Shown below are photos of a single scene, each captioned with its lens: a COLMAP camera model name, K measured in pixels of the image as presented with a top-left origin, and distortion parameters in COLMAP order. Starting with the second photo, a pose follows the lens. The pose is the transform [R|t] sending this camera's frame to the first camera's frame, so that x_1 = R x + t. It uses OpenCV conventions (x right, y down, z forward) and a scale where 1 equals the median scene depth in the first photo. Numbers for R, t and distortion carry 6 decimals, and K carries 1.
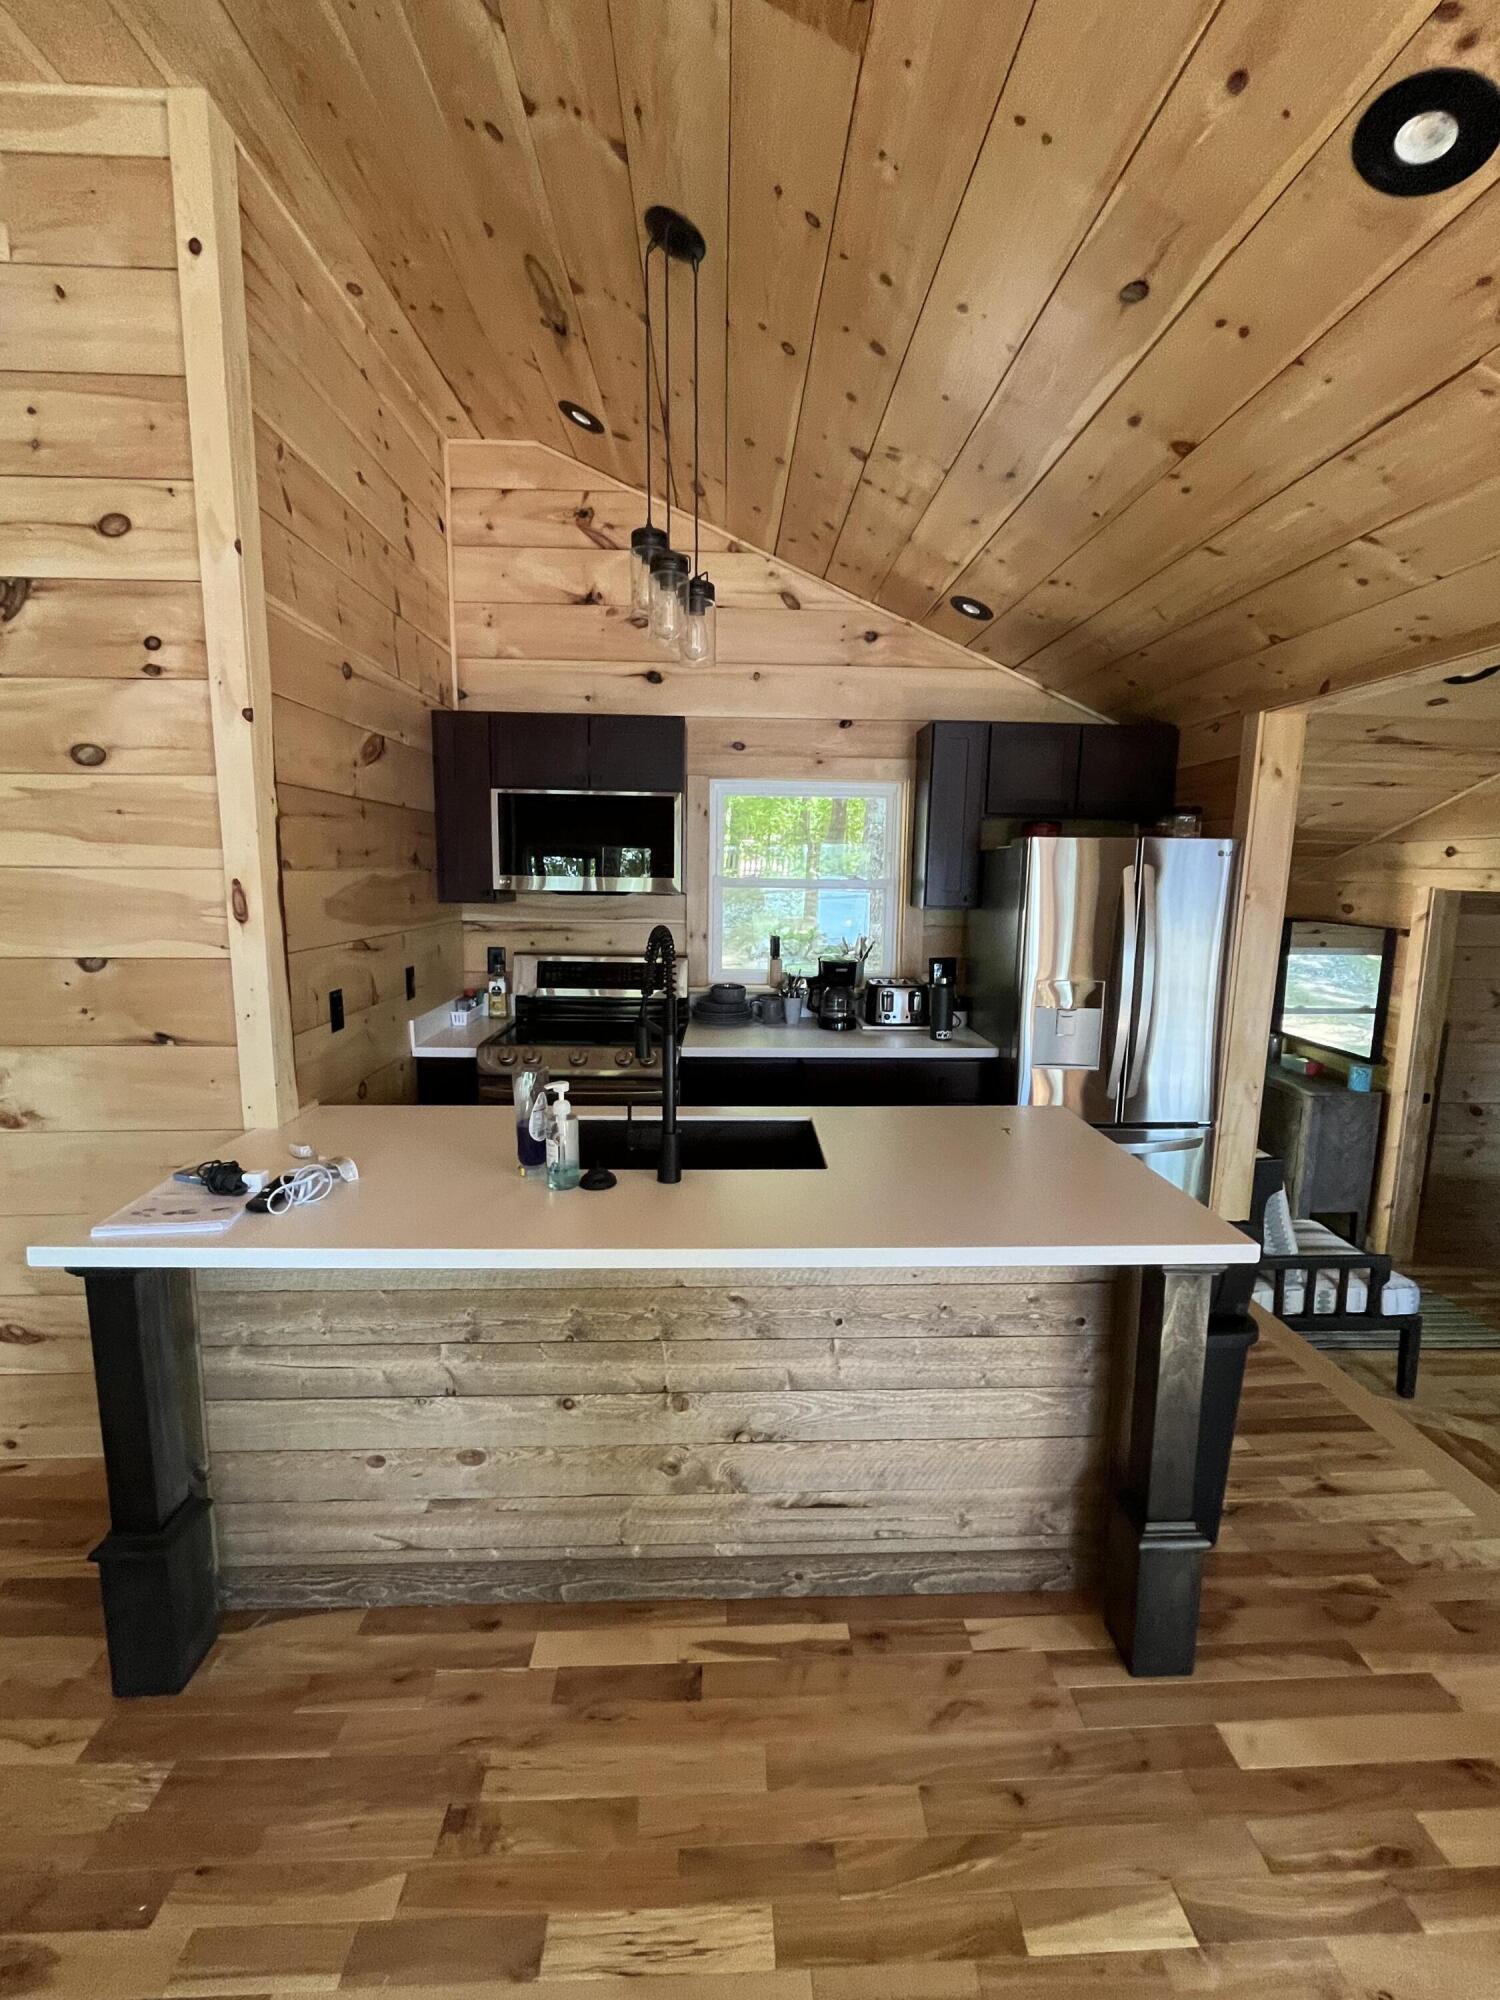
lens RADIAL K [[845.8, 0, 756.1], [0, 845.8, 985.6], [0, 0, 1]] dist [-0.004110, 0.001484]
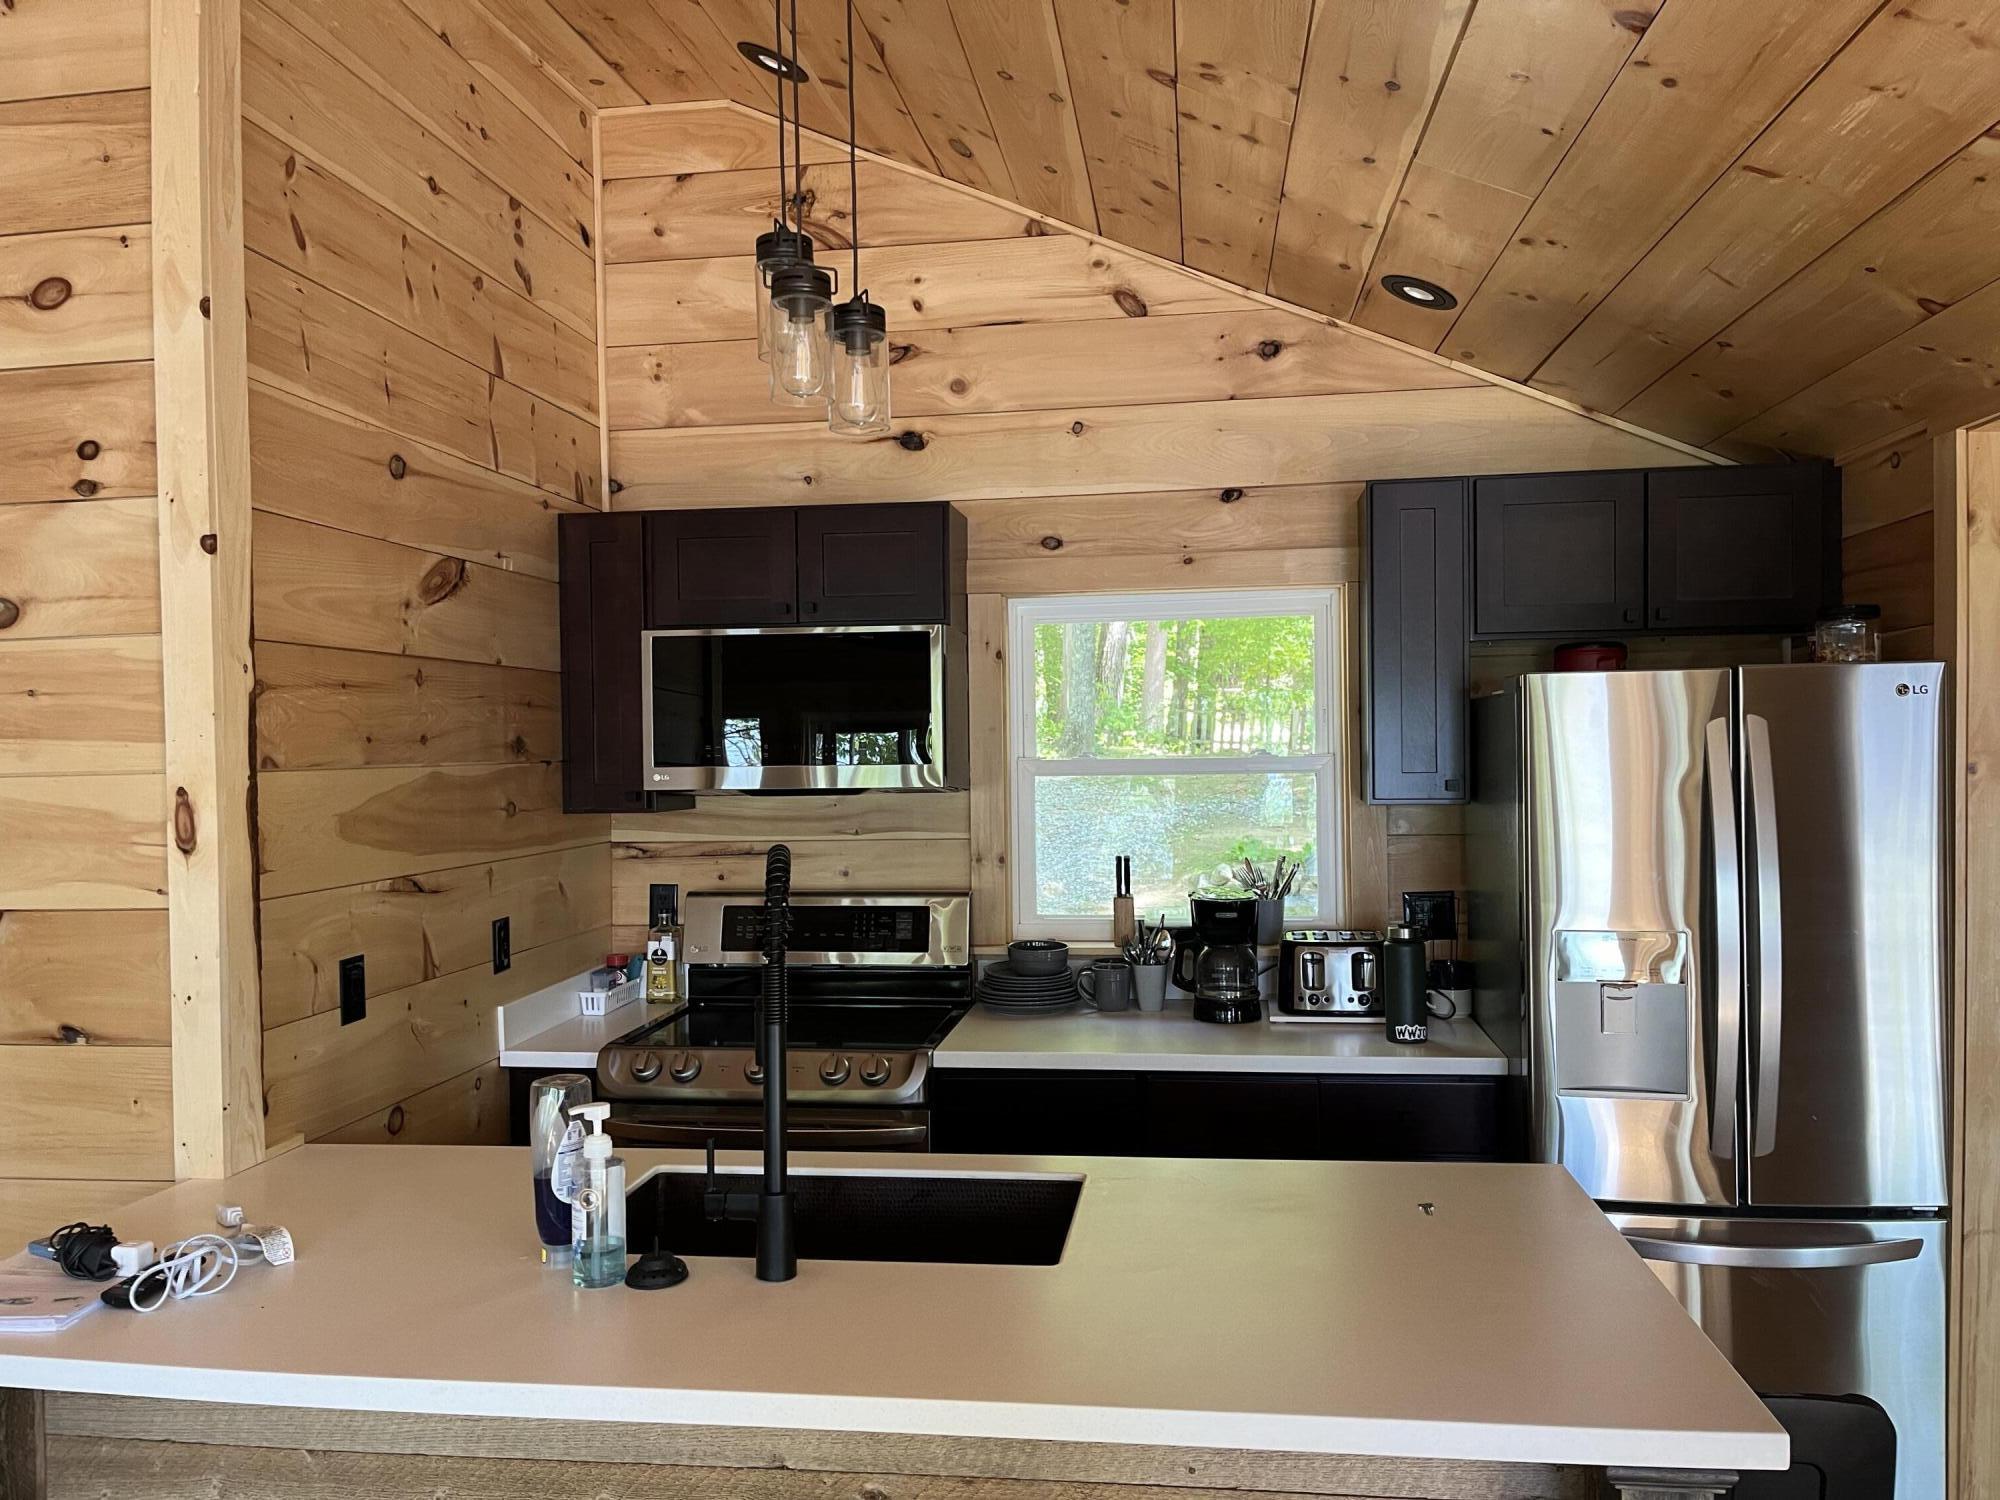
lens RADIAL K [[1490.1, 0, 1015.9], [0, 1490.1, 748.7], [0, 0, 1]] dist [0.057986, -0.080009]
pose [[0.984806, -0.030631, -0.170935, 0.165080], [0.007830, 0.991152, -0.132504, 0.003280], [0.173481, 0.129152, 0.976332, -0.026659]]
